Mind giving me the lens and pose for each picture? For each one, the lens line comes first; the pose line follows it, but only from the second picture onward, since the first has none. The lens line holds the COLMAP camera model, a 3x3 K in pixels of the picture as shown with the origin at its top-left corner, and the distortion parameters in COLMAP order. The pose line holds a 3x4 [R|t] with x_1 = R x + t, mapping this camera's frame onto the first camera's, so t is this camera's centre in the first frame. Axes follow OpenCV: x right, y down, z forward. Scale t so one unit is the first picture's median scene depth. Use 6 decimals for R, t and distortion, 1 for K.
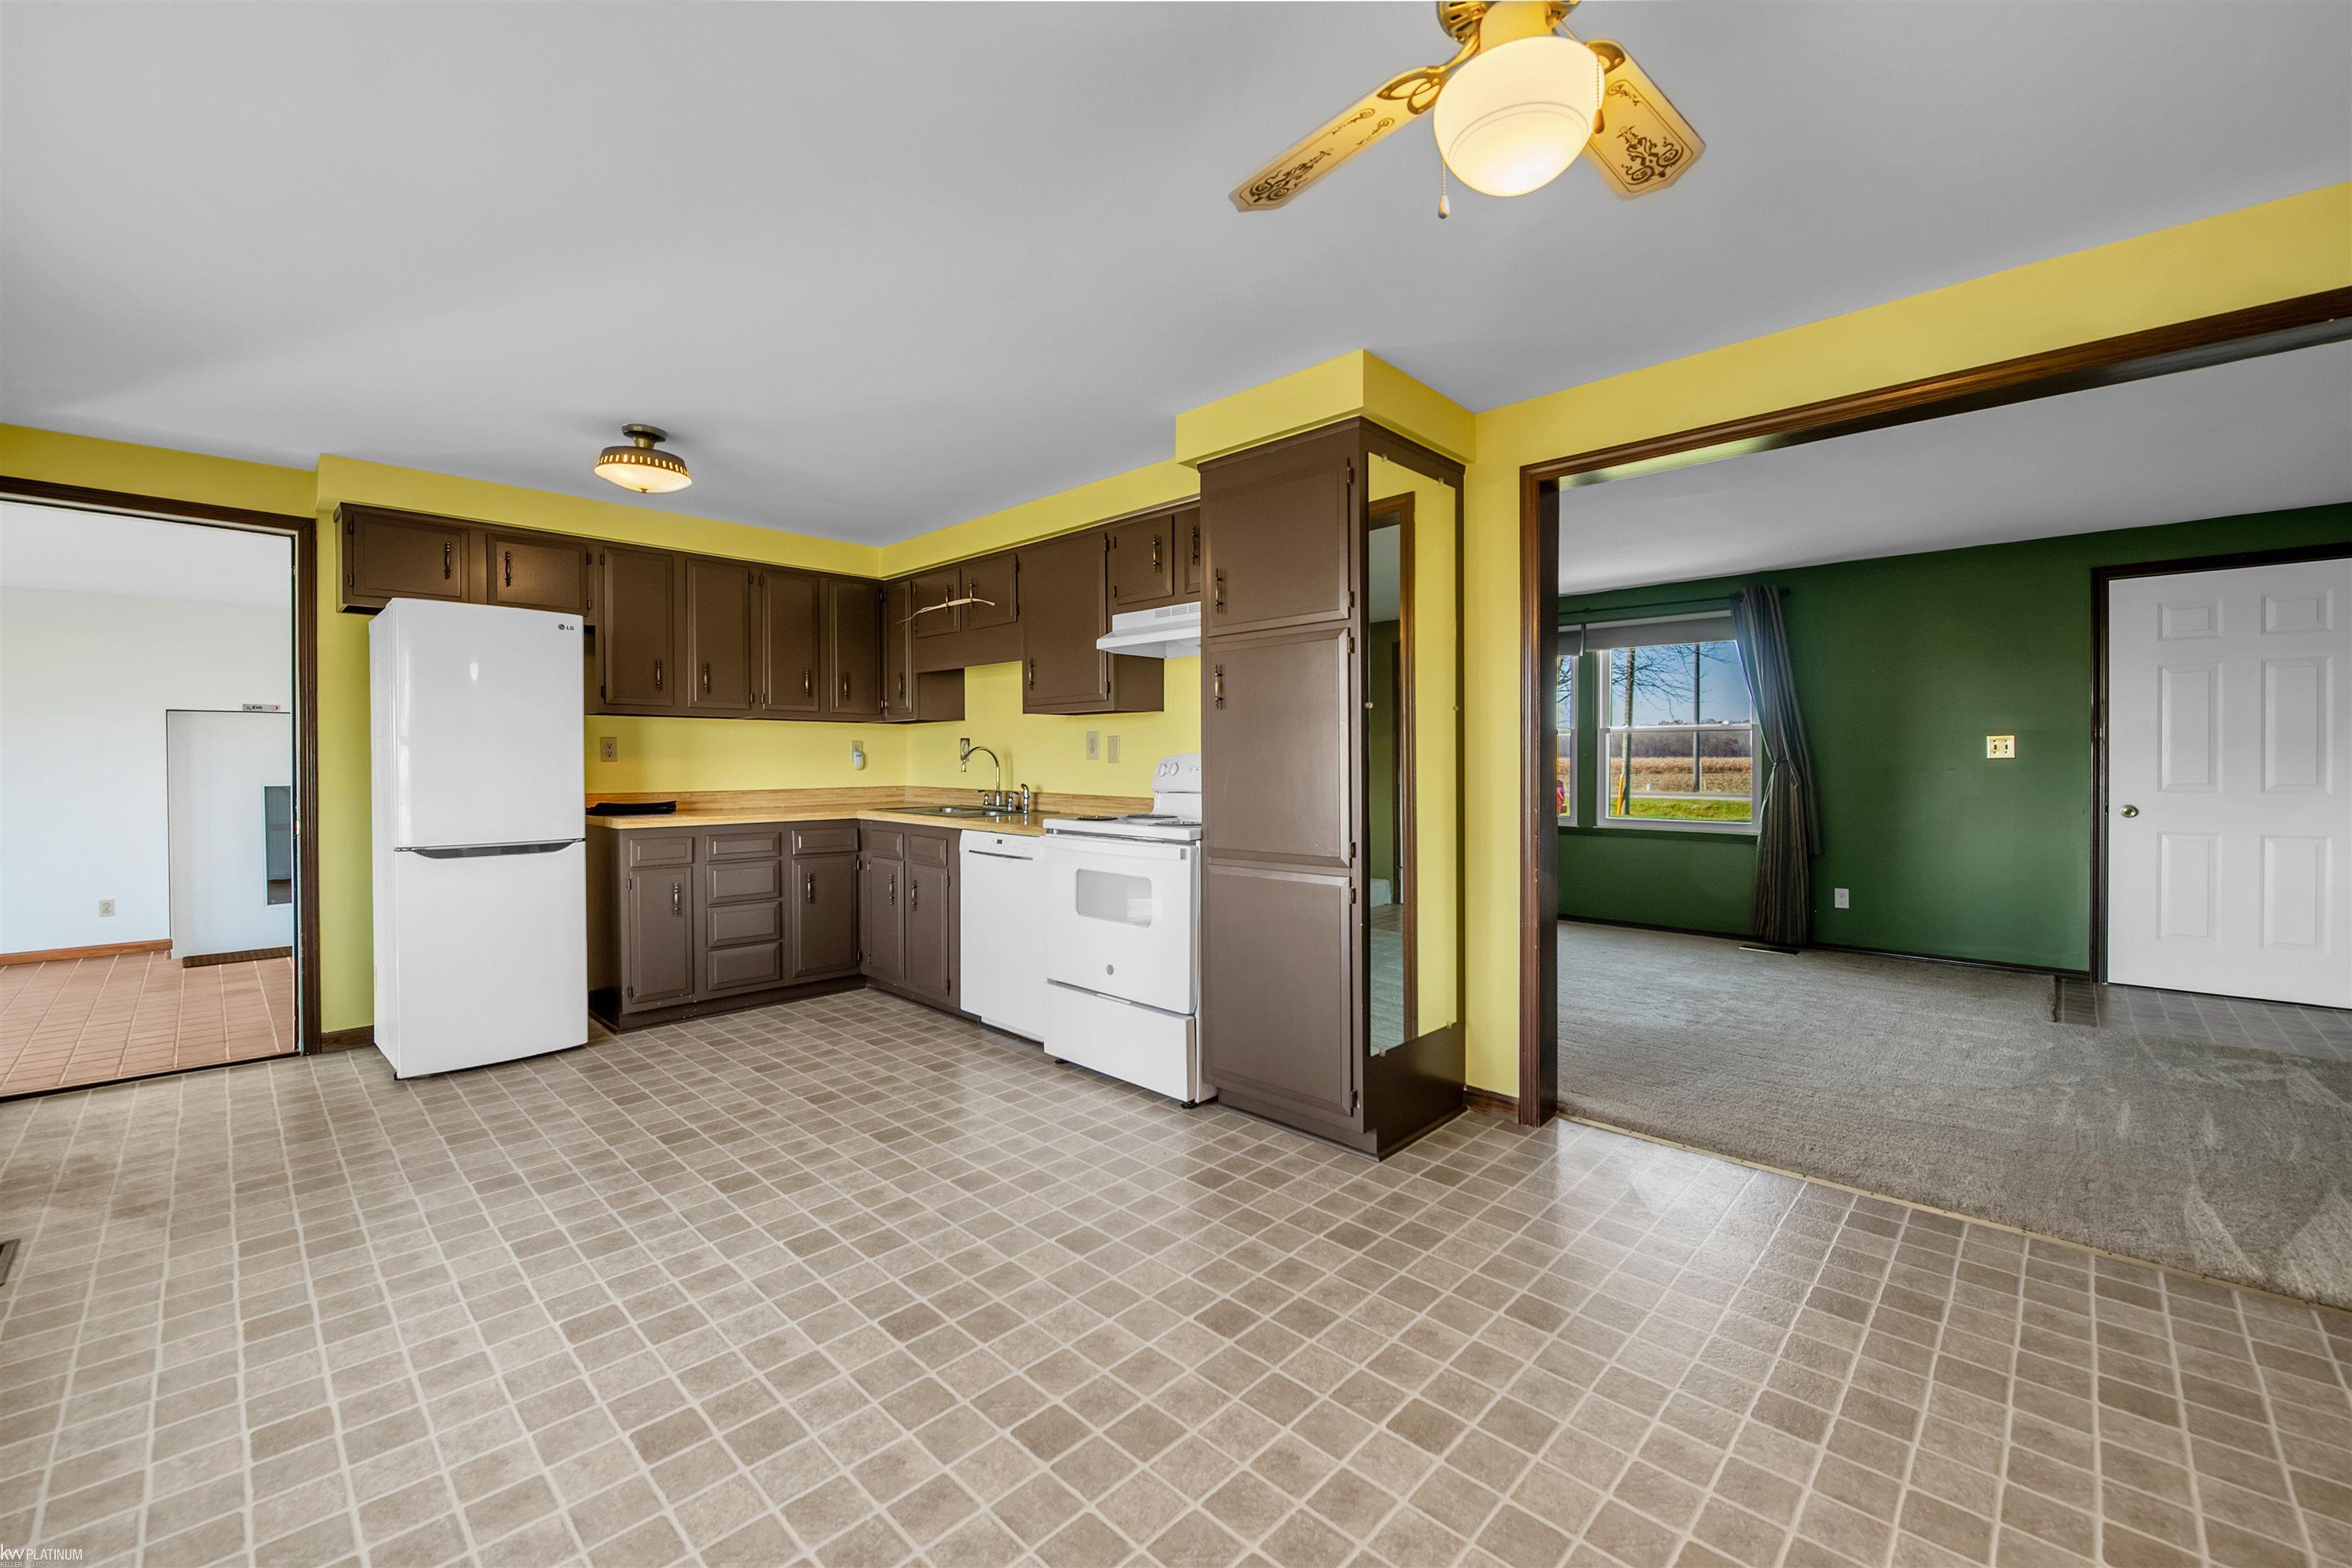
lens RADIAL K [[915.6, 0, 1168.0], [0, 915.6, 764.6], [0, 0, 1]] dist [-0.011850, -0.000311]
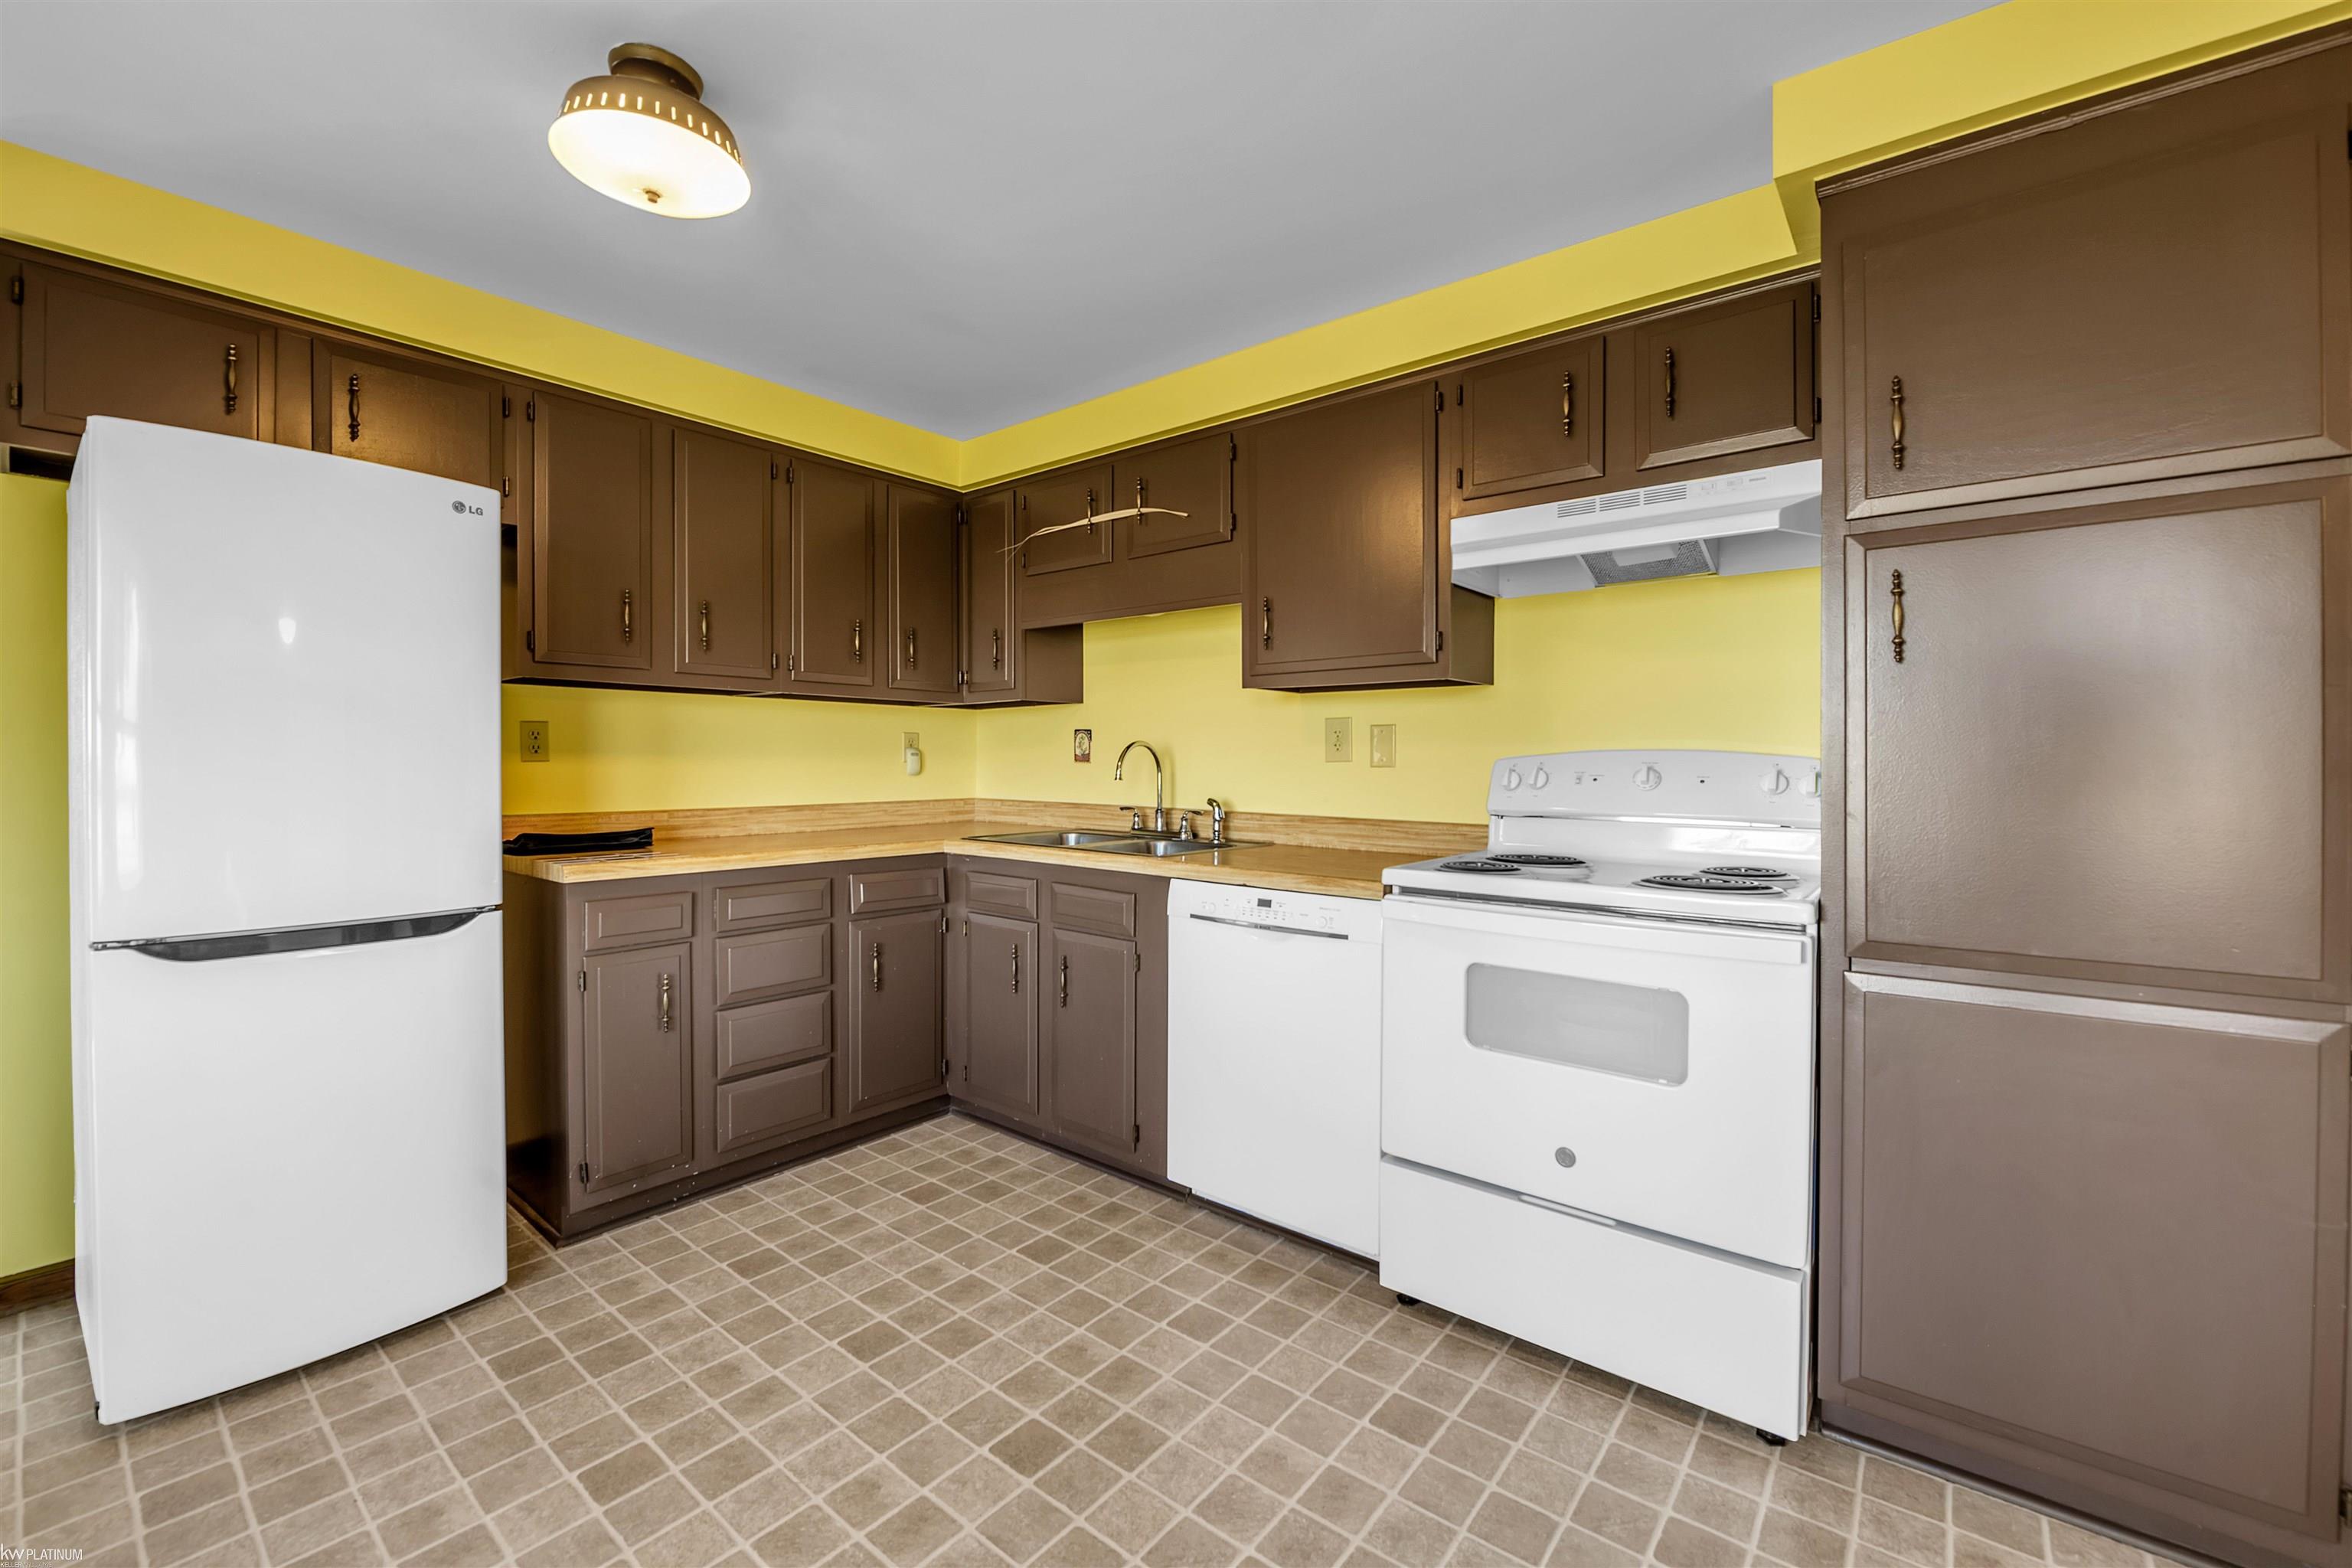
lens RADIAL K [[915.6, 0, 1168.0], [0, 915.6, 764.6], [0, 0, 1]] dist [-0.011850, -0.000311]
pose [[0.995829, 0.003718, 0.091165, -0.269573], [-0.003581, 0.999992, -0.001665, -0.002029], [-0.091170, 0.001331, 0.995834, 0.388569]]
